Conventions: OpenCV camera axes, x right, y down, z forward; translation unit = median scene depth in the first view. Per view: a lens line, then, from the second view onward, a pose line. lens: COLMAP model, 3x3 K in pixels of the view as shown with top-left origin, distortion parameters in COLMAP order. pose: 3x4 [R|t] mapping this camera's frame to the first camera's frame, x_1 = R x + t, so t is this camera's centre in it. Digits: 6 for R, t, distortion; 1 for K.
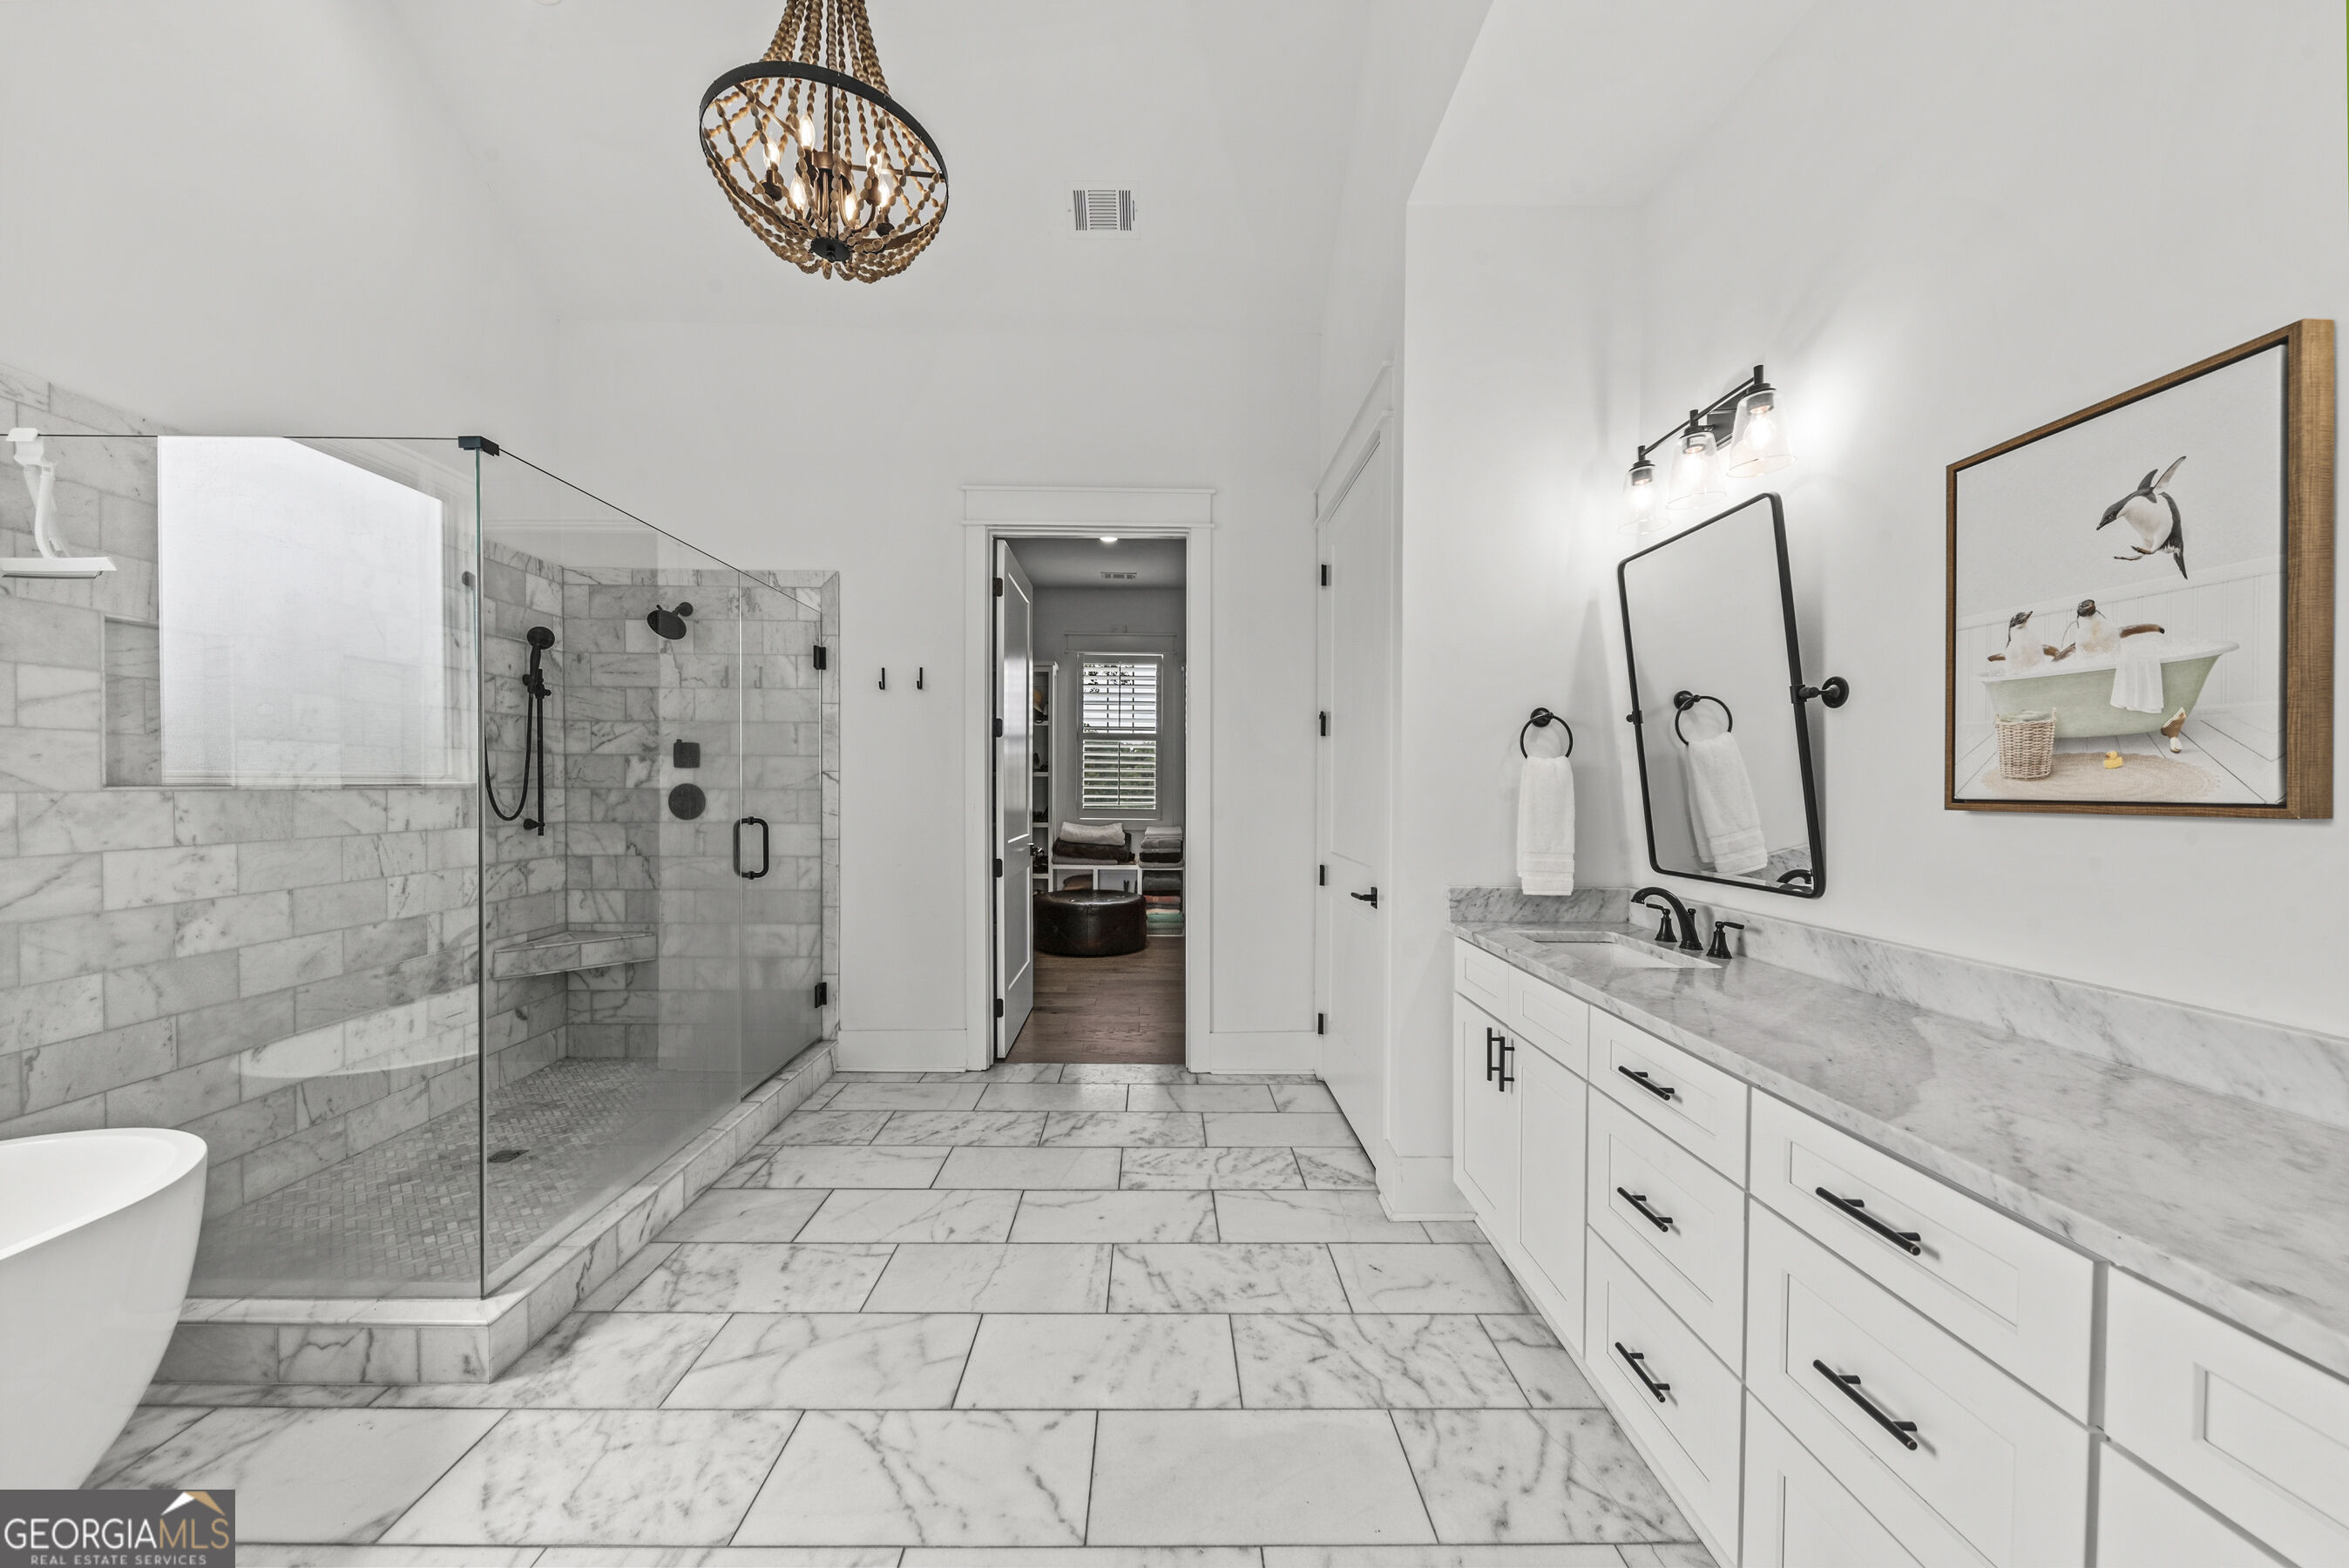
lens RADIAL K [[800.1, 0, 1149.9], [0, 800.1, 792.1], [0, 0, 1]] dist [0.014882, -0.005551]
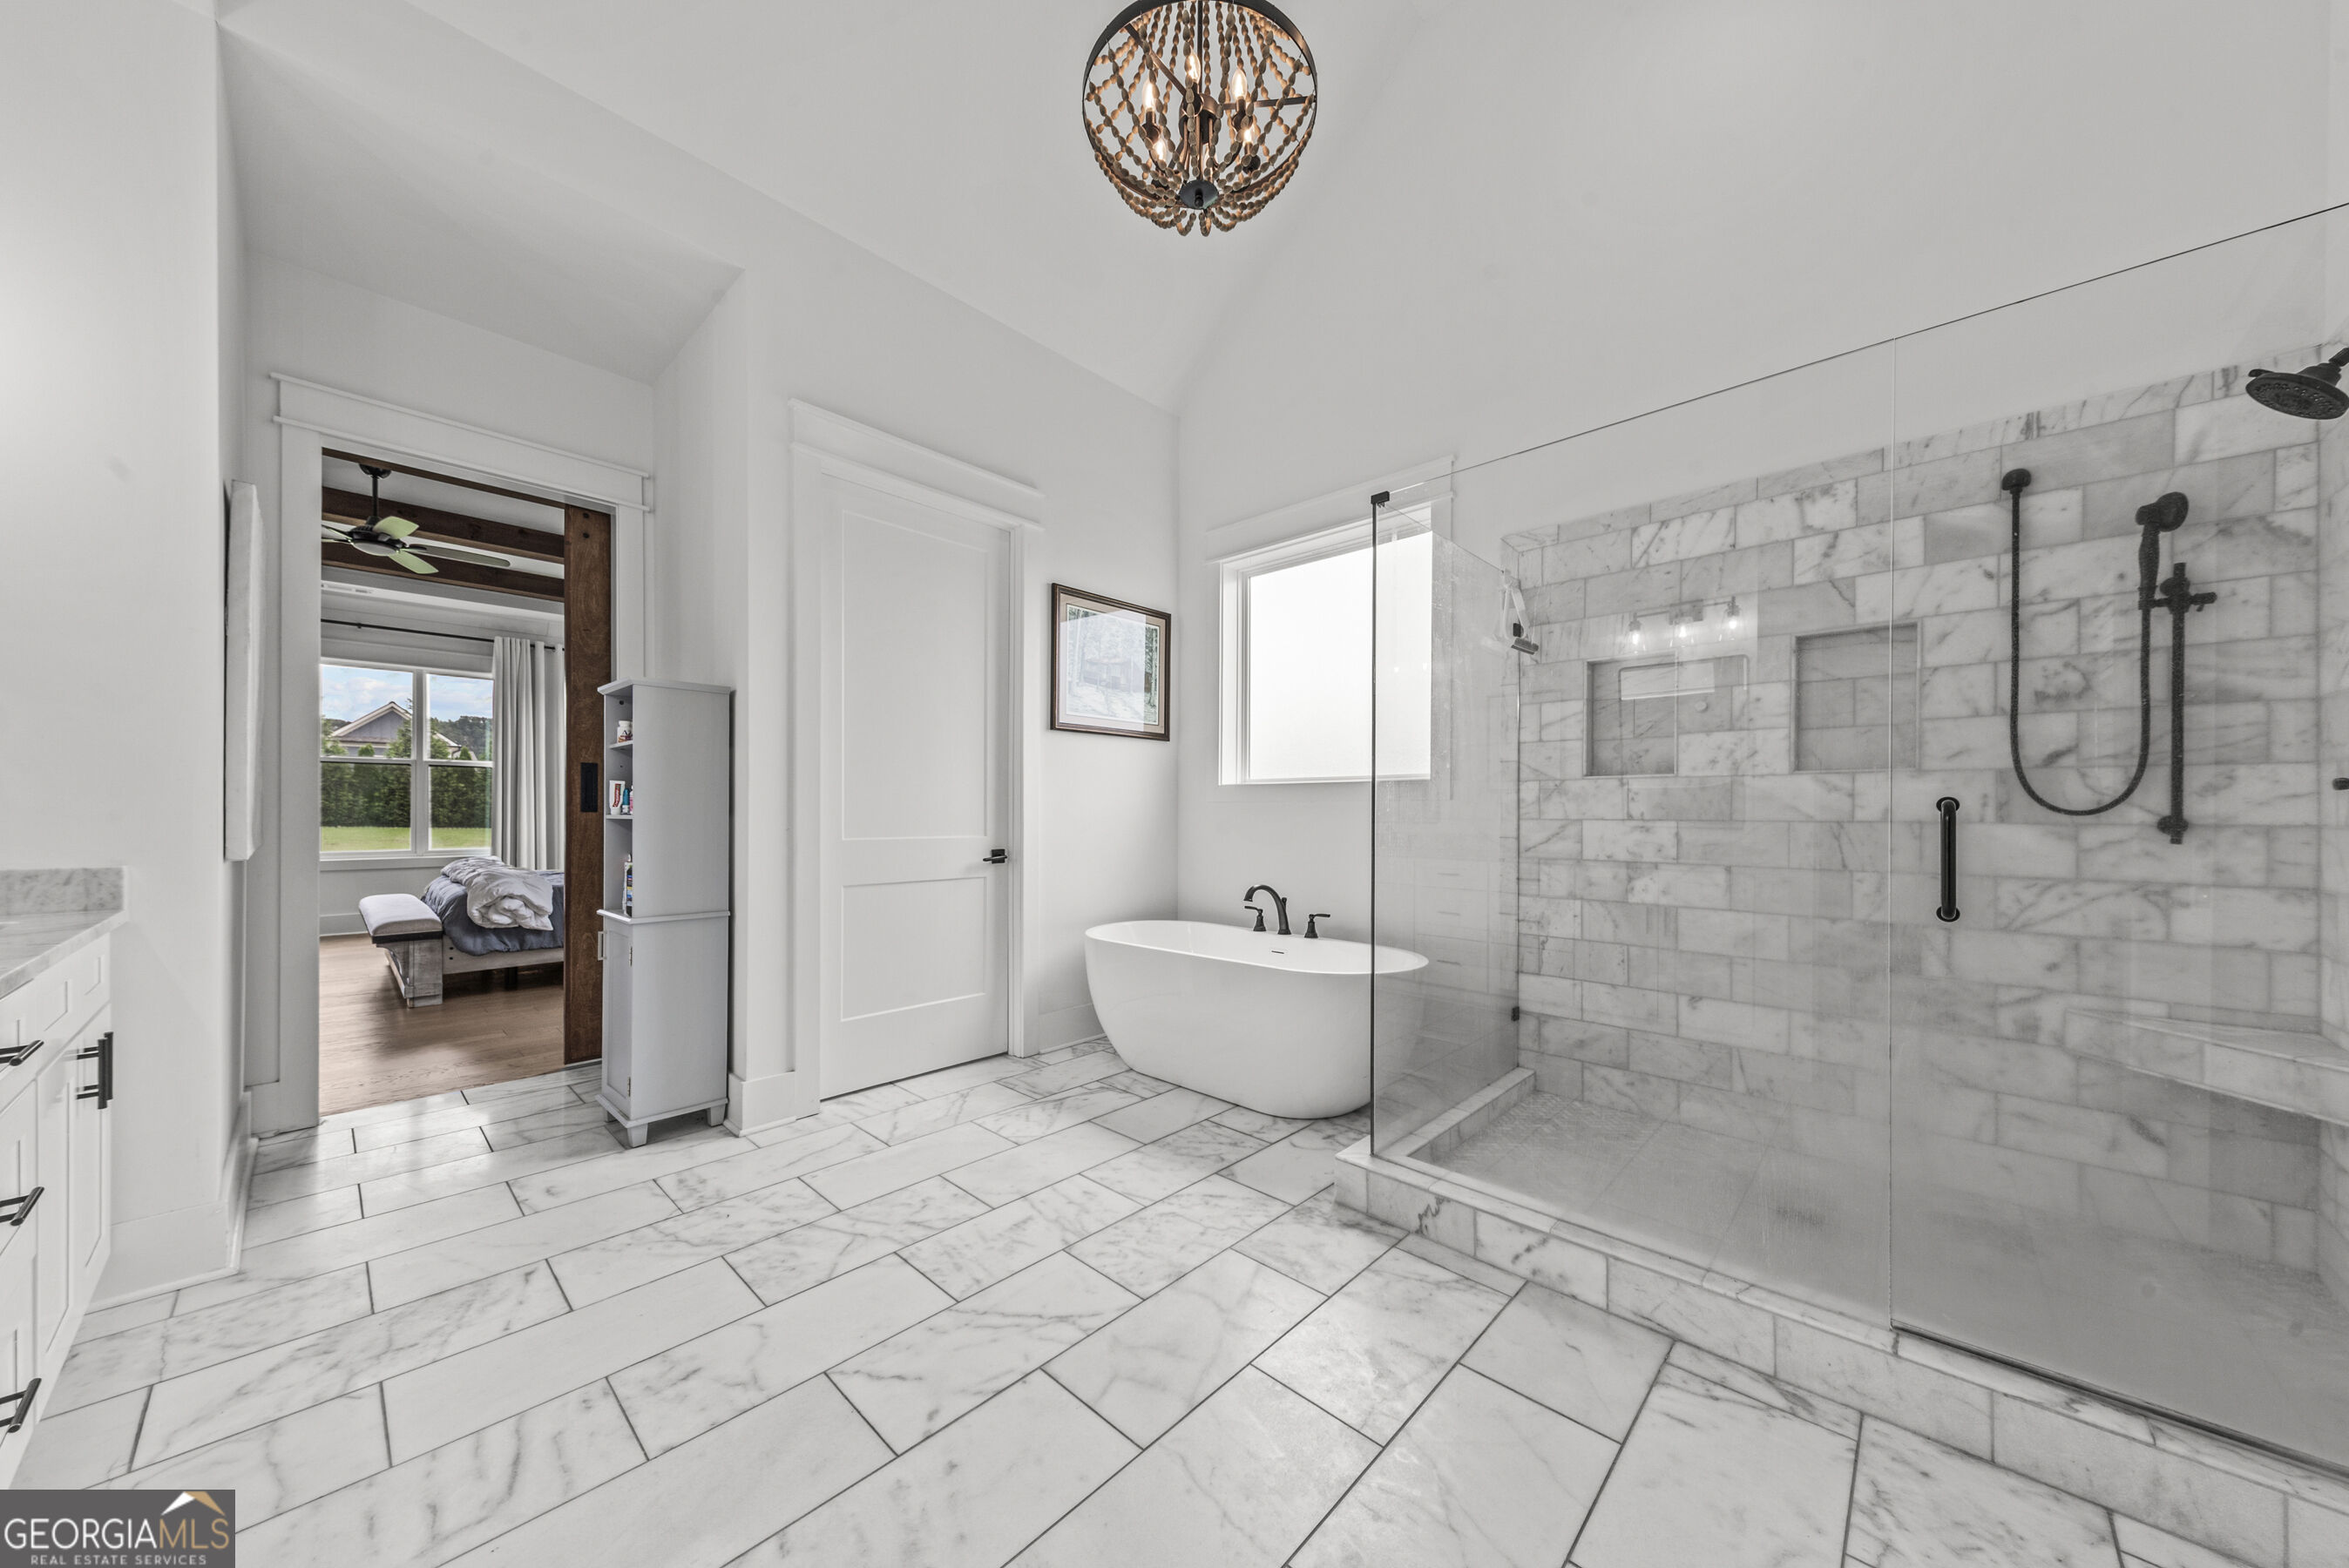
lens RADIAL K [[789.3, 0, 1180.9], [0, 789.3, 814.7], [0, 0, 1]] dist [0.018784, -0.004809]
pose [[-0.673484, -0.006155, -0.739177, 0.267544], [-0.014251, 0.999888, 0.004658, 0.062826], [0.739065, 0.013671, -0.673496, 1.320794]]
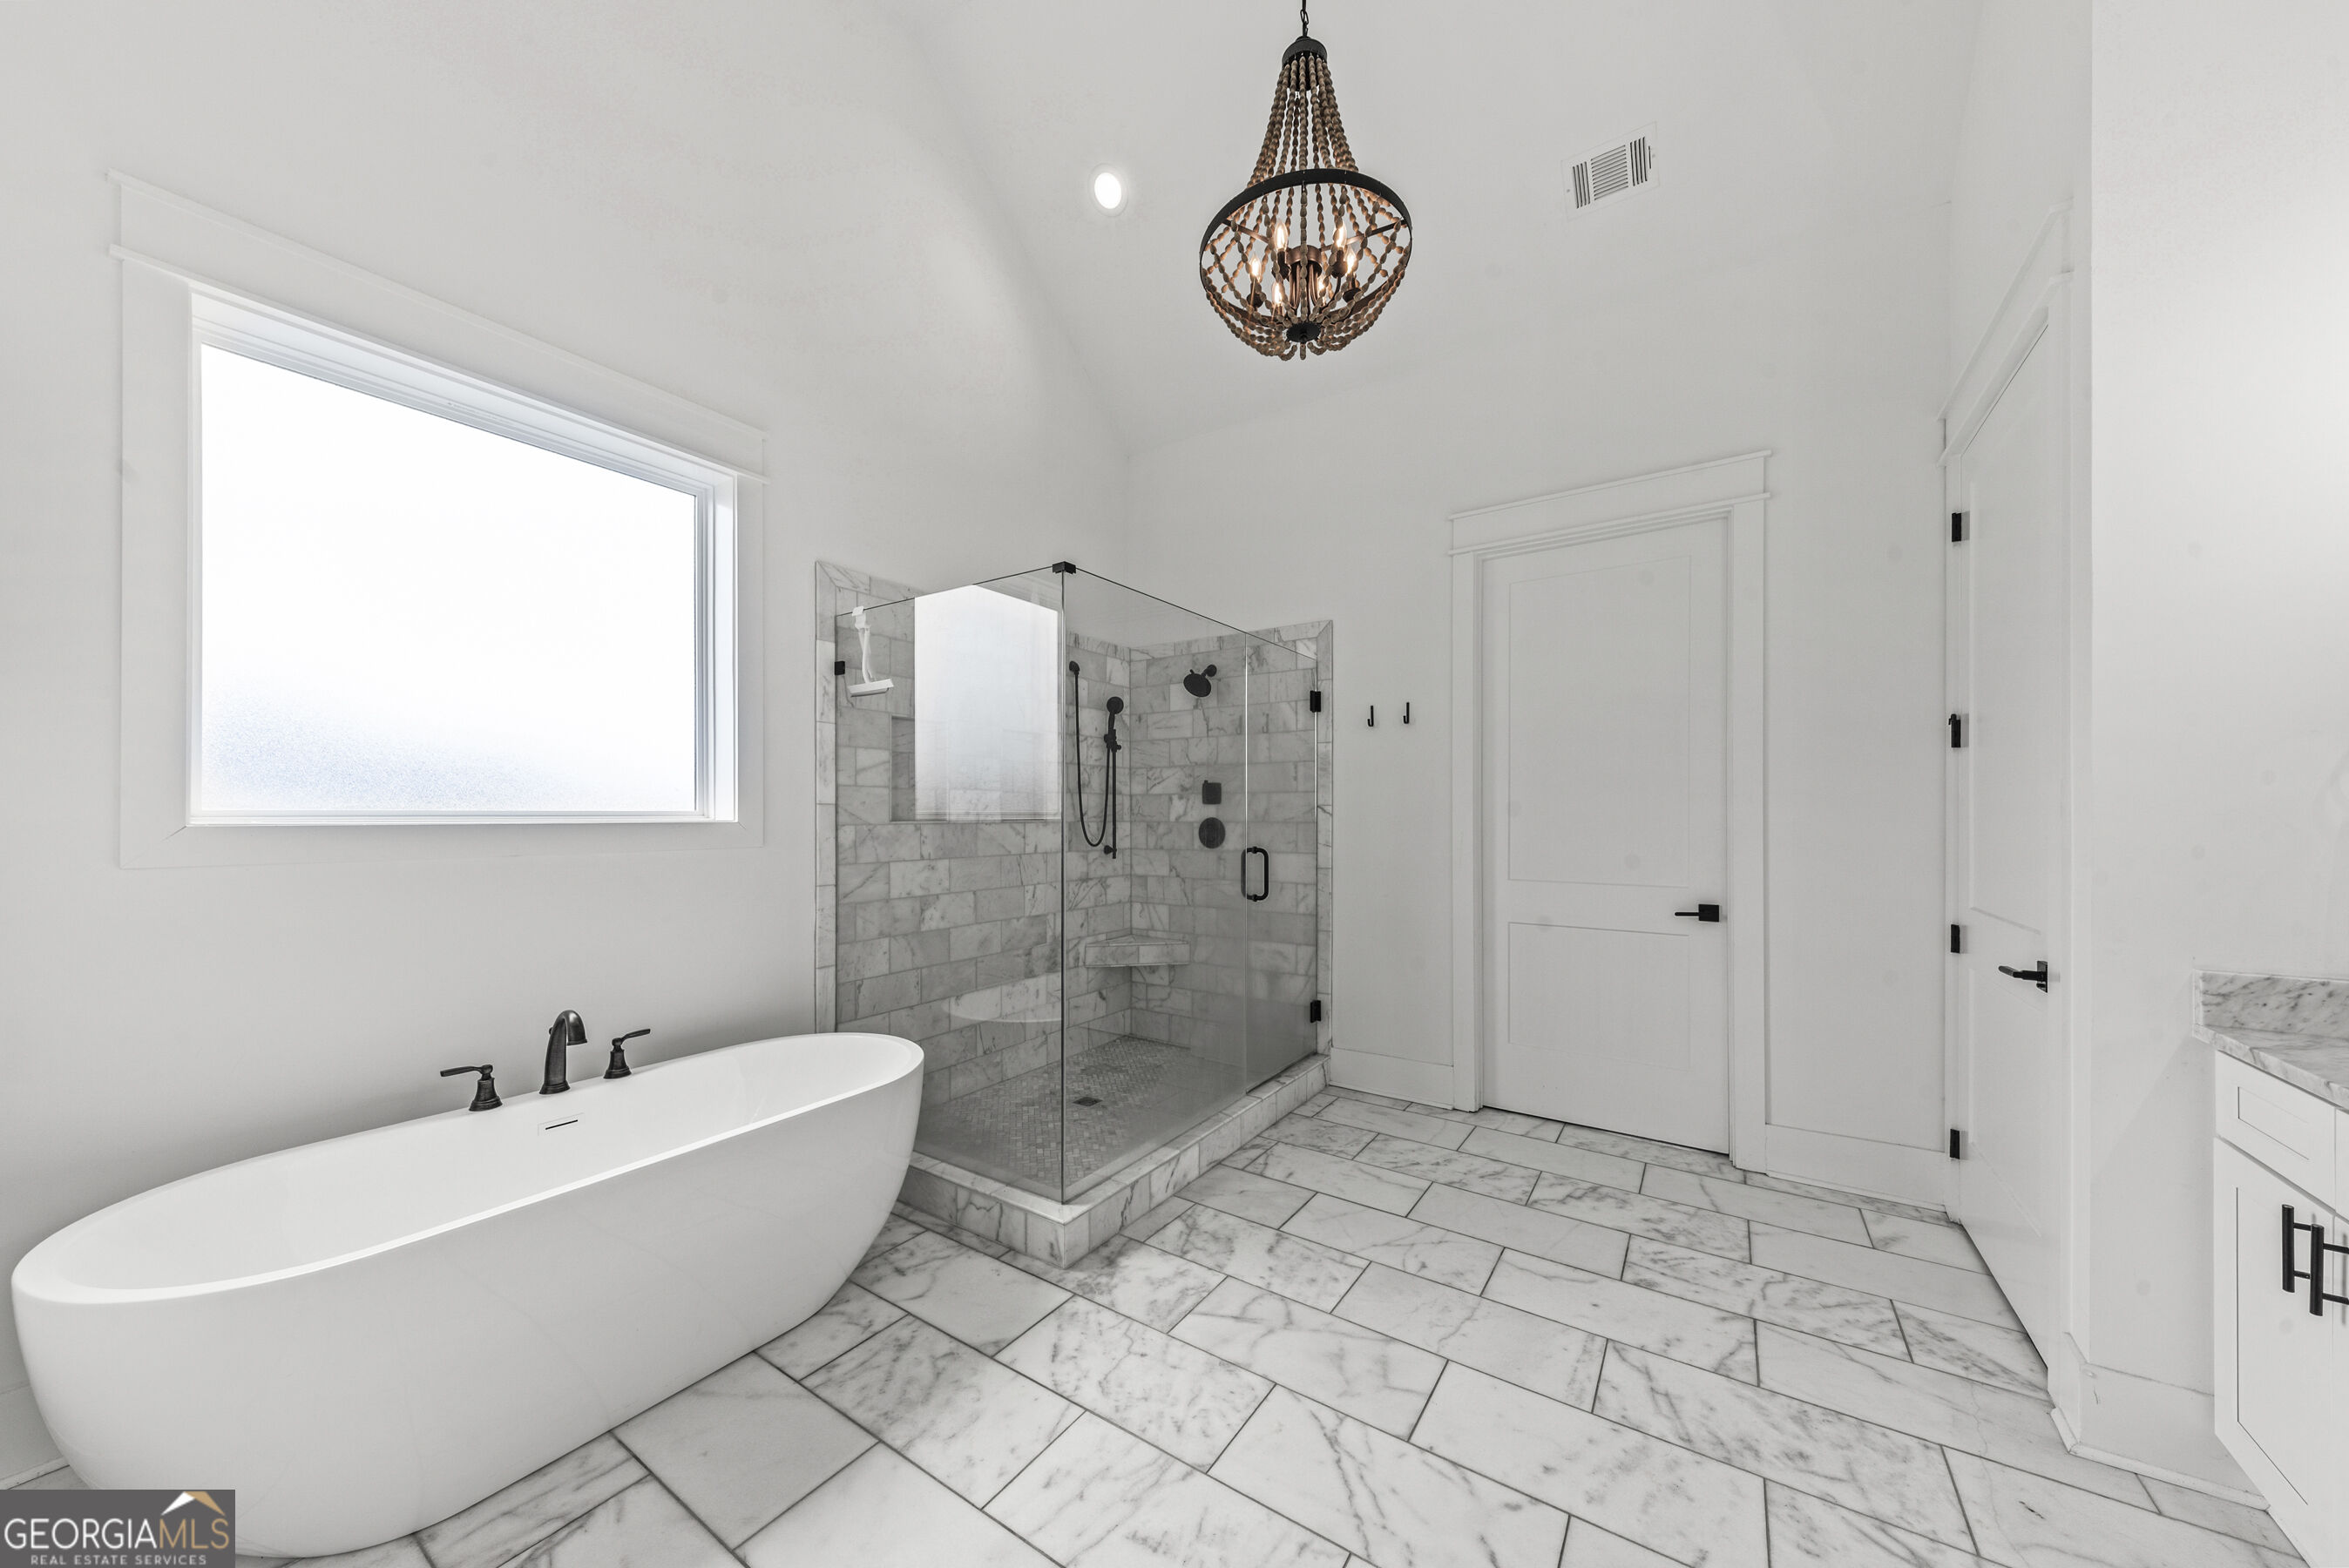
lens RADIAL K [[789.3, 0, 1180.9], [0, 789.3, 814.7], [0, 0, 1]] dist [0.018784, -0.004809]
pose [[0.832029, -0.007099, -0.554686, 0.055388], [0.000077, 0.999920, -0.012682, 0.000104], [0.554732, 0.010509, 0.831963, 0.008895]]
